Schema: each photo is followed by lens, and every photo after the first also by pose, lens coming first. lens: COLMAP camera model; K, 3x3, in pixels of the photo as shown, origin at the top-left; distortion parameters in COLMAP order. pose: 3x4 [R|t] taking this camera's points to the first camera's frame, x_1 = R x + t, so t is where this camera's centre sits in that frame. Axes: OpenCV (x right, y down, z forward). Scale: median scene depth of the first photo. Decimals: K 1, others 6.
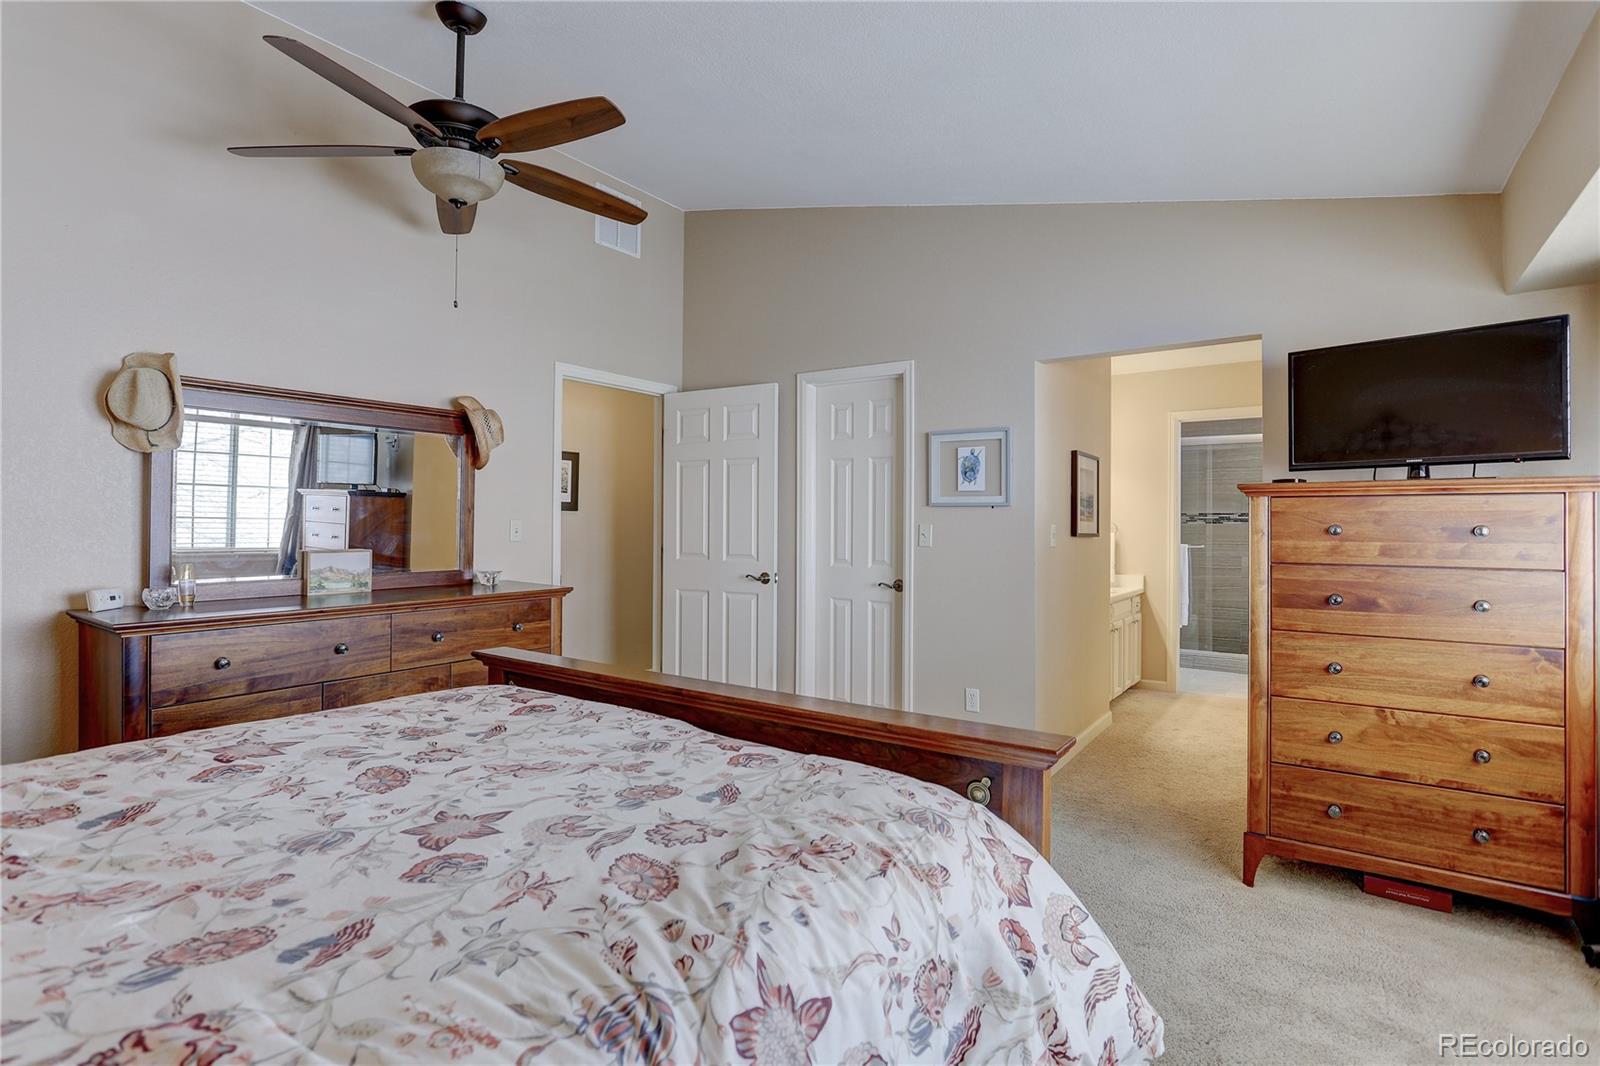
lens RADIAL K [[780.7, 0, 804.4], [0, 780.7, 529.9], [0, 0, 1]] dist [-0.017083, 0.004968]
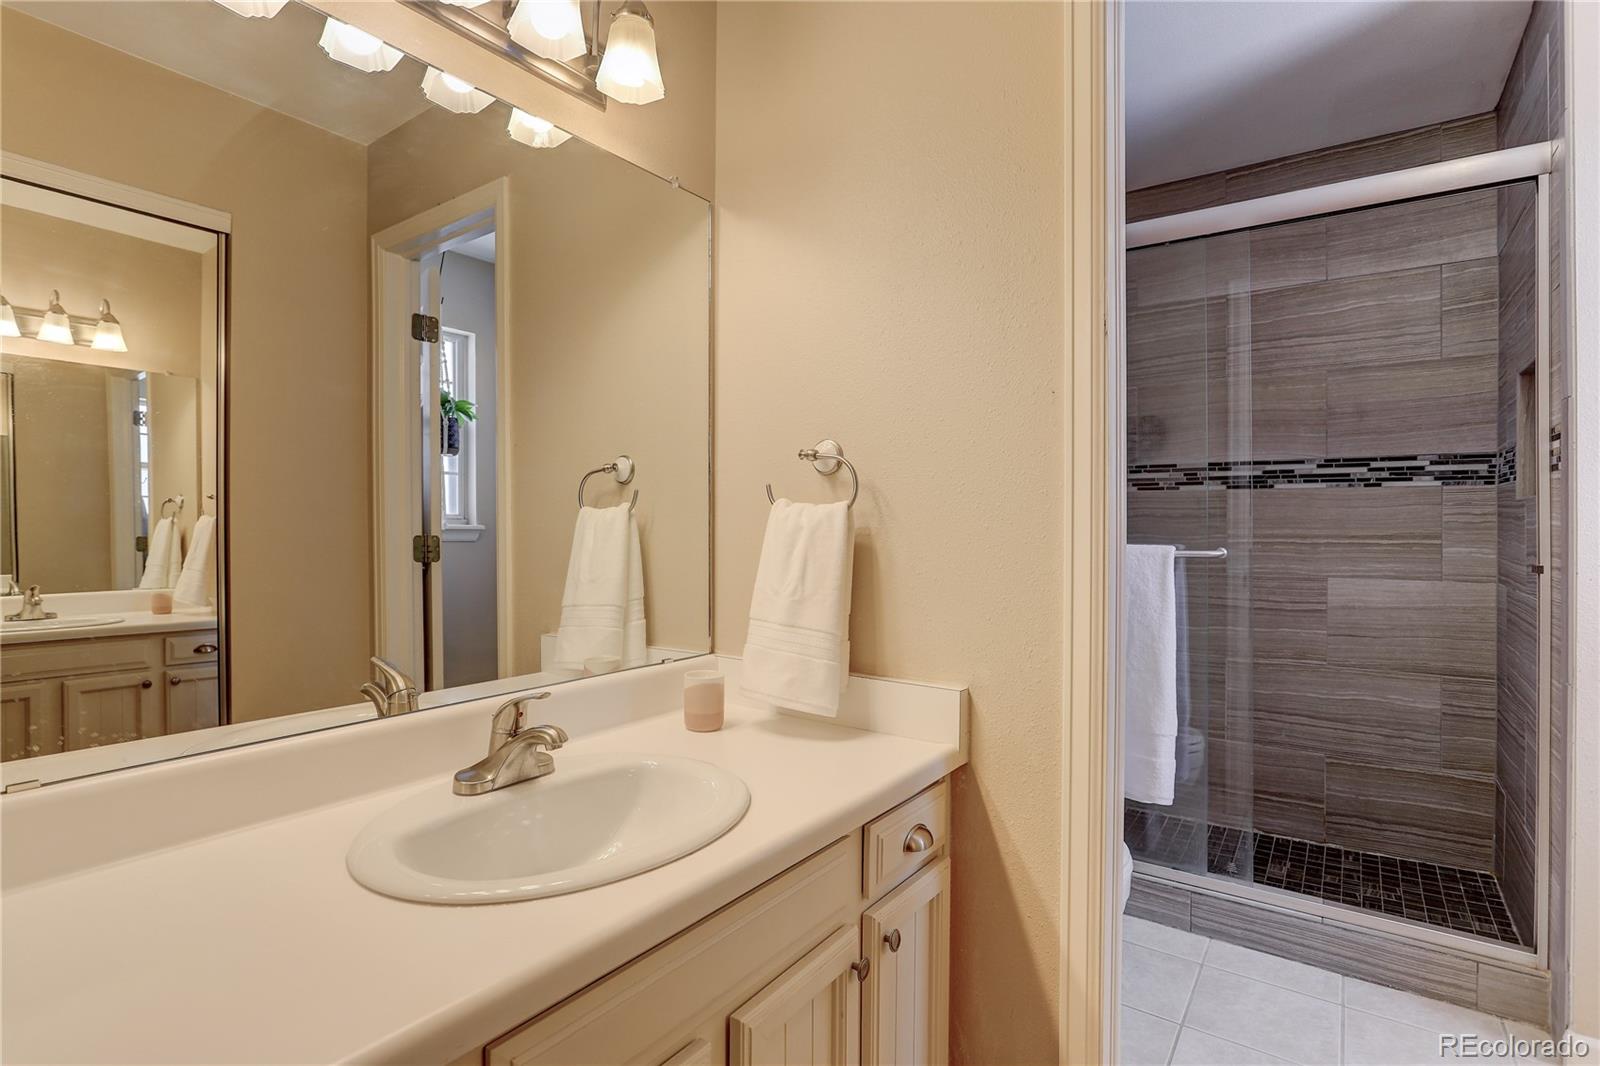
lens RADIAL K [[780.7, 0, 798.1], [0, 780.7, 524.8], [0, 0, 1]] dist [-0.017083, 0.004968]
pose [[0.999936, 0.000746, -0.011306, 0.321116], [-0.000696, 0.999990, 0.004357, 0.008100], [0.011309, -0.004349, 0.999927, 0.638372]]
